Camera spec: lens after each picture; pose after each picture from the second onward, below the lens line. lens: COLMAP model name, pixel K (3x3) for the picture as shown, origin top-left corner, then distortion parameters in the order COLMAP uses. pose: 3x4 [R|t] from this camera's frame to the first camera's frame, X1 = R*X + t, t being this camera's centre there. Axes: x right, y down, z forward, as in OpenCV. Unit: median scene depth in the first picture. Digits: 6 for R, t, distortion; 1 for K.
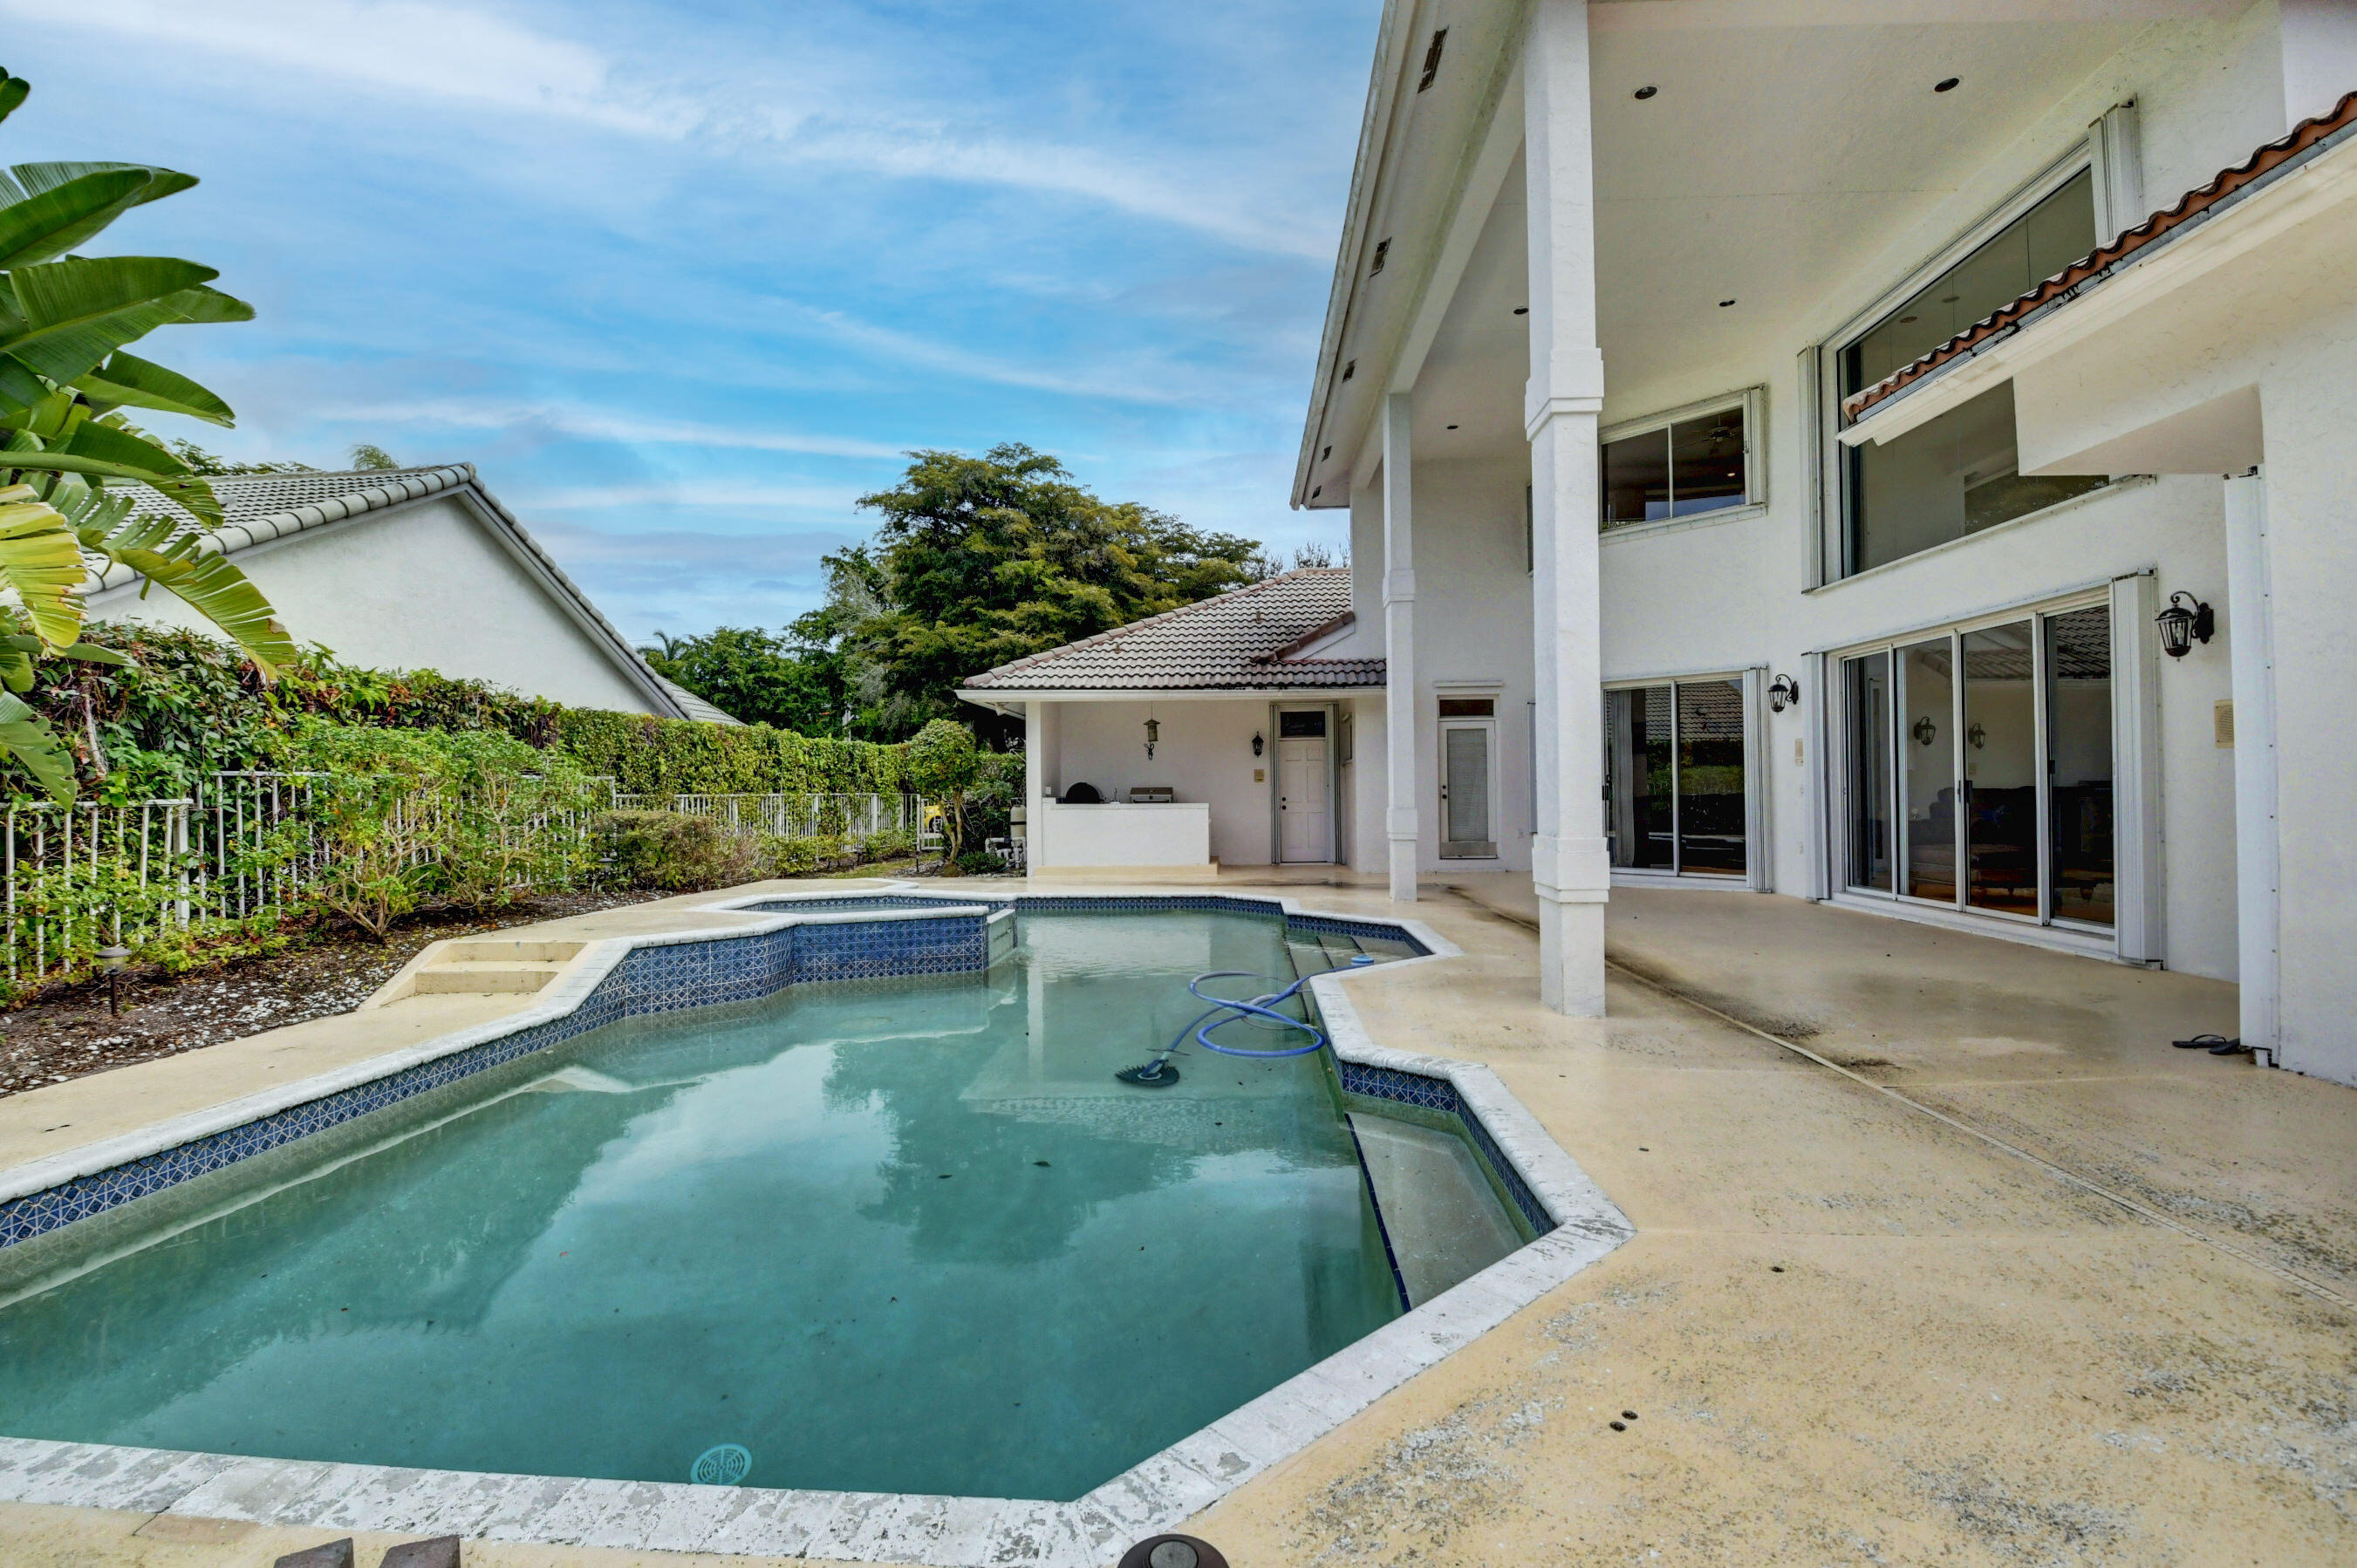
lens RADIAL K [[1037.6, 0, 1185.8], [0, 1037.6, 785.9], [0, 0, 1]] dist [0.000044, -0.015774]
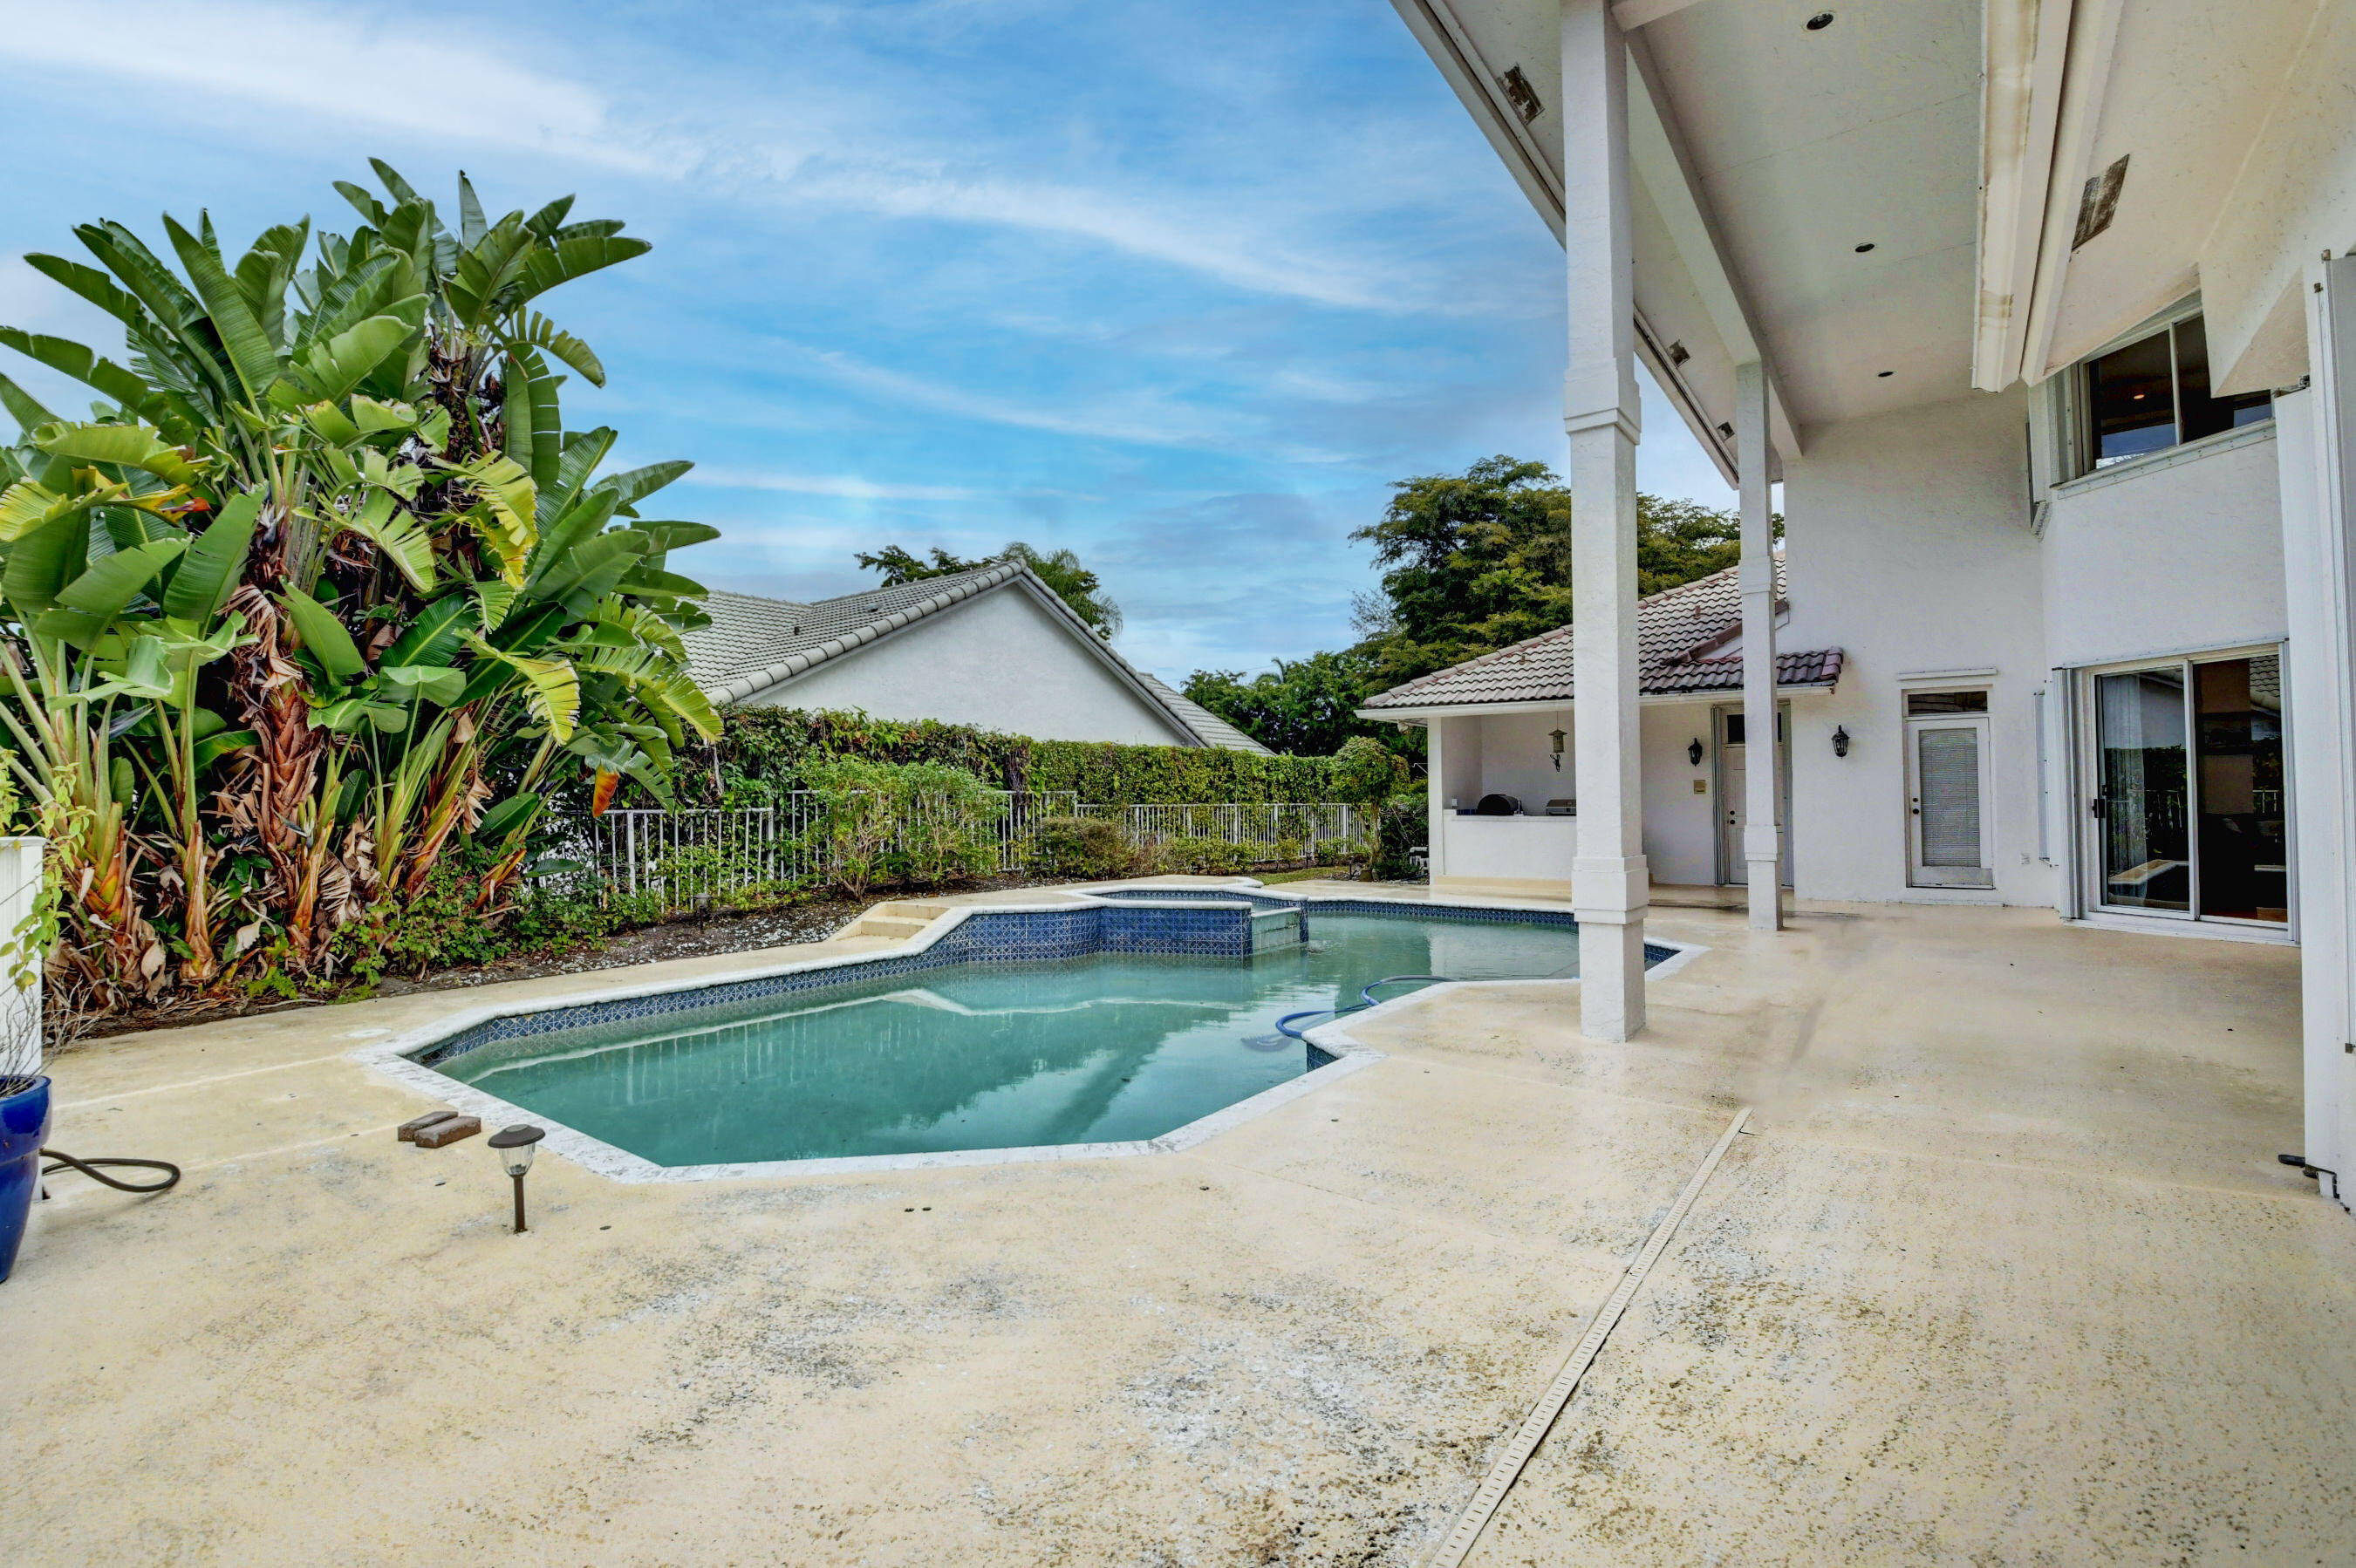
lens RADIAL K [[1037.1, 0, 1178.8], [0, 1037.1, 795.9], [0, 0, 1]] dist [0.000044, -0.015774]
pose [[0.834280, -0.000762, -0.551341, 0.278289], [0.001622, 0.999998, 0.001072, -0.004131], [0.551339, -0.001788, 0.834279, -0.018798]]
